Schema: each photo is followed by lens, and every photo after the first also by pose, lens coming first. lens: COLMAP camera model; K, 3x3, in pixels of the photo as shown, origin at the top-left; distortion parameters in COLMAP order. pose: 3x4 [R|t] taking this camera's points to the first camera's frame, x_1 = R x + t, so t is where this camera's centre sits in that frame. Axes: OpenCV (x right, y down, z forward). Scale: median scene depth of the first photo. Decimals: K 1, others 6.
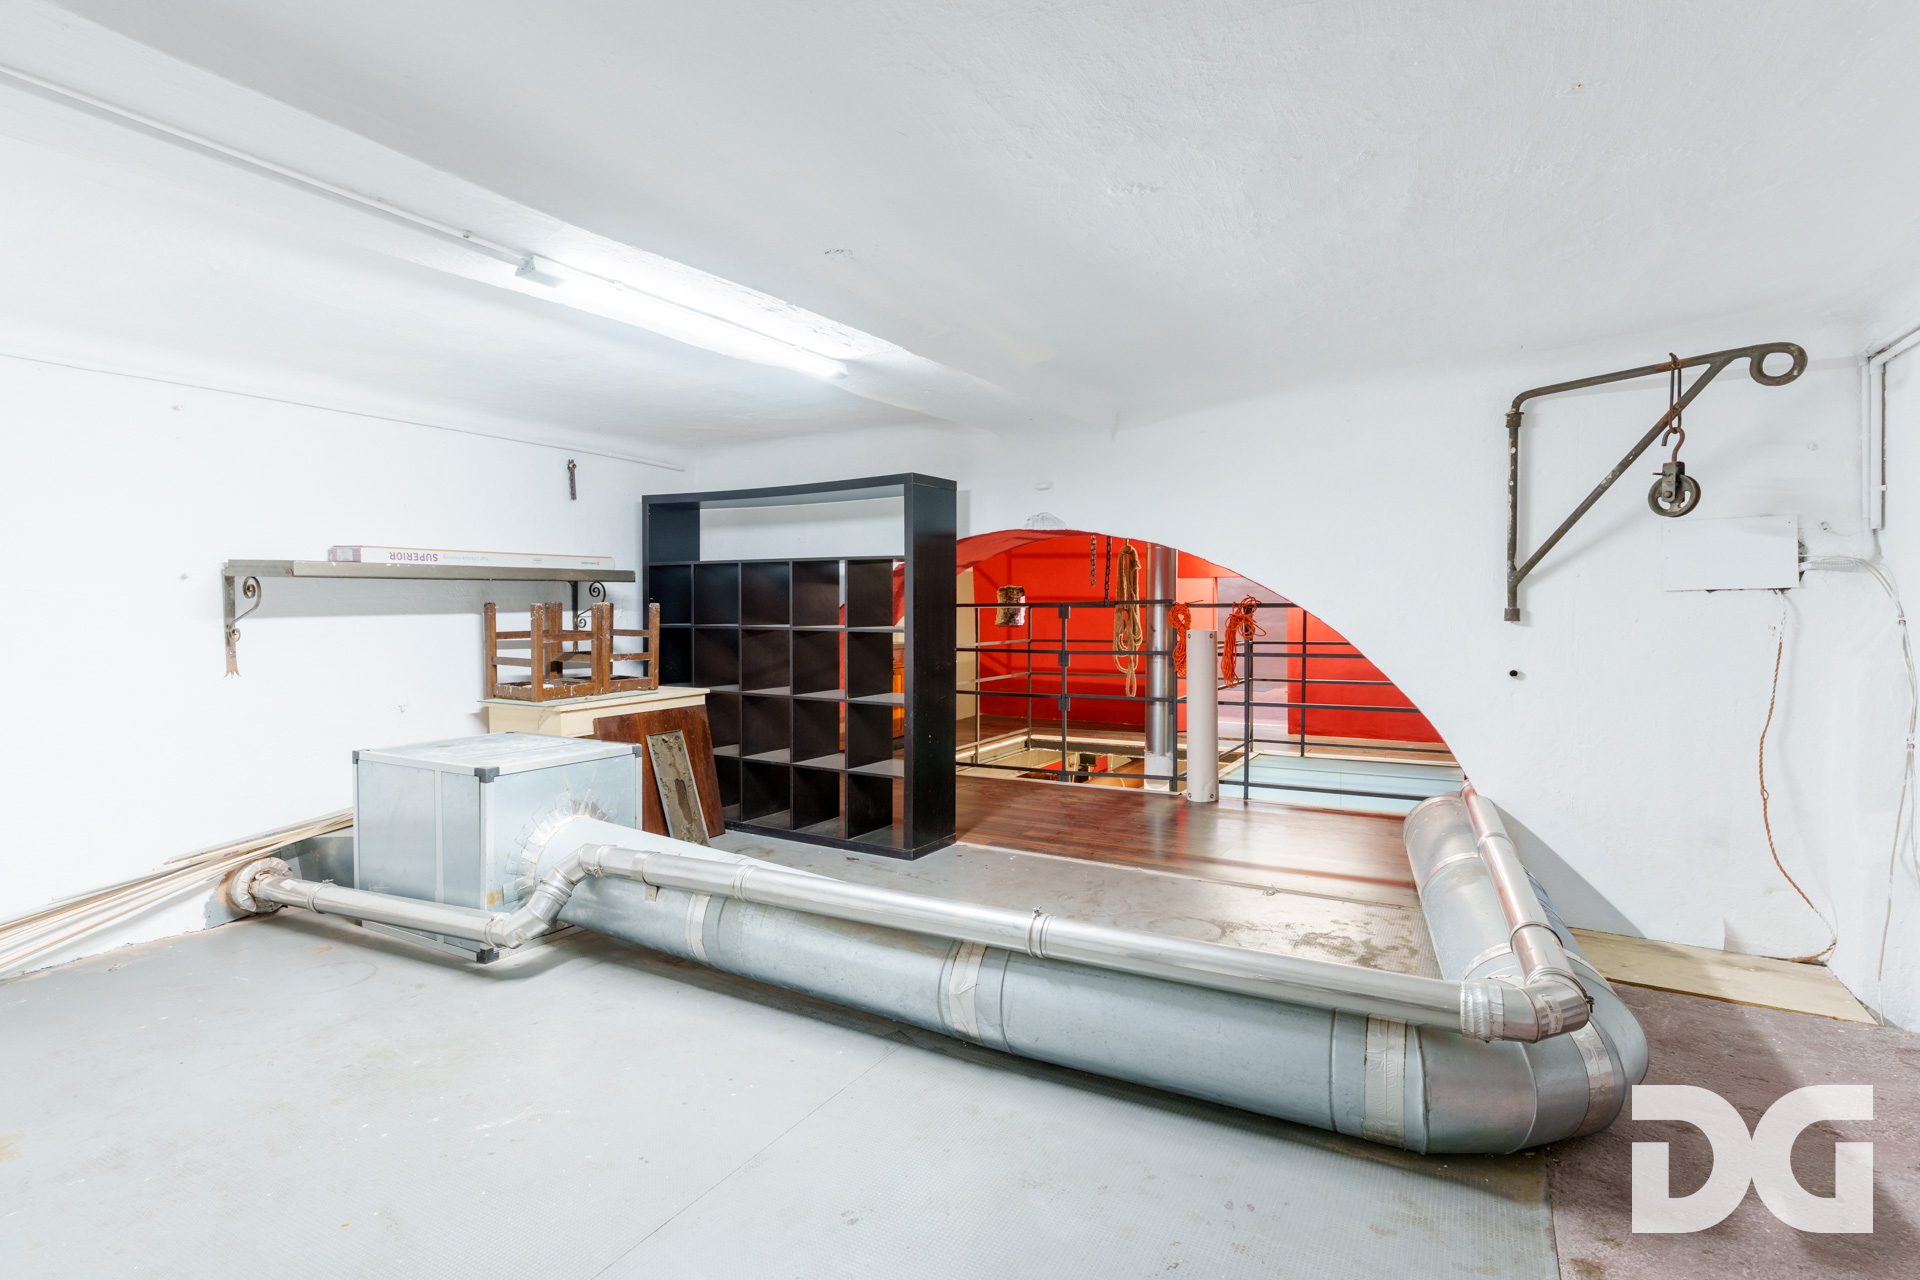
lens RADIAL K [[942.1, 0, 950.2], [0, 942.1, 631.3], [0, 0, 1]] dist [-0.000215, 0.002516]
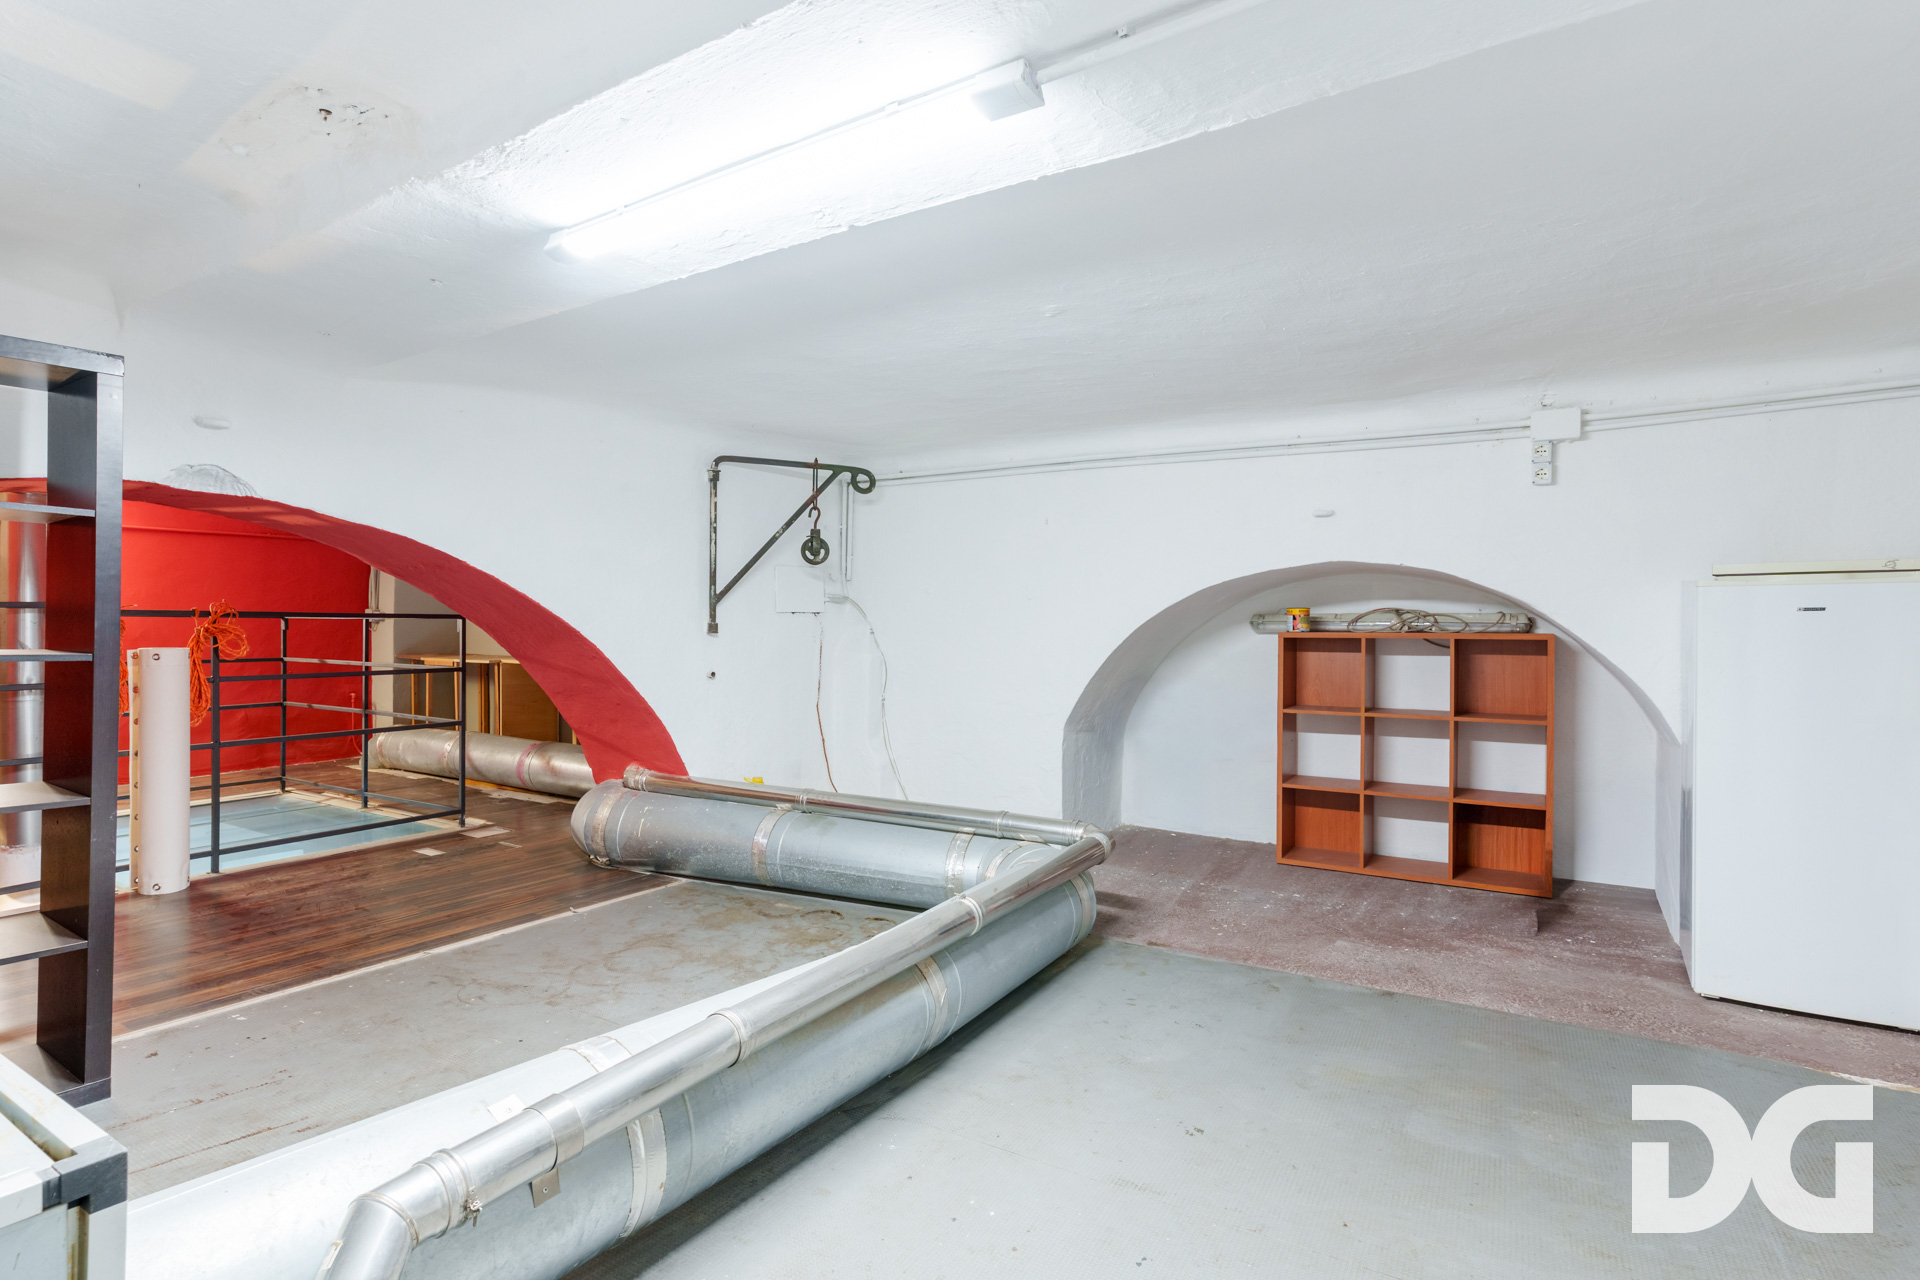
lens RADIAL K [[942.1, 0, 953.1], [0, 942.1, 632.7], [0, 0, 1]] dist [-0.000215, 0.002516]
pose [[0.046184, -0.003482, 0.998927, -0.742016], [0.010745, 0.999938, 0.002989, -0.013010], [-0.998875, 0.010596, 0.046219, 0.698467]]
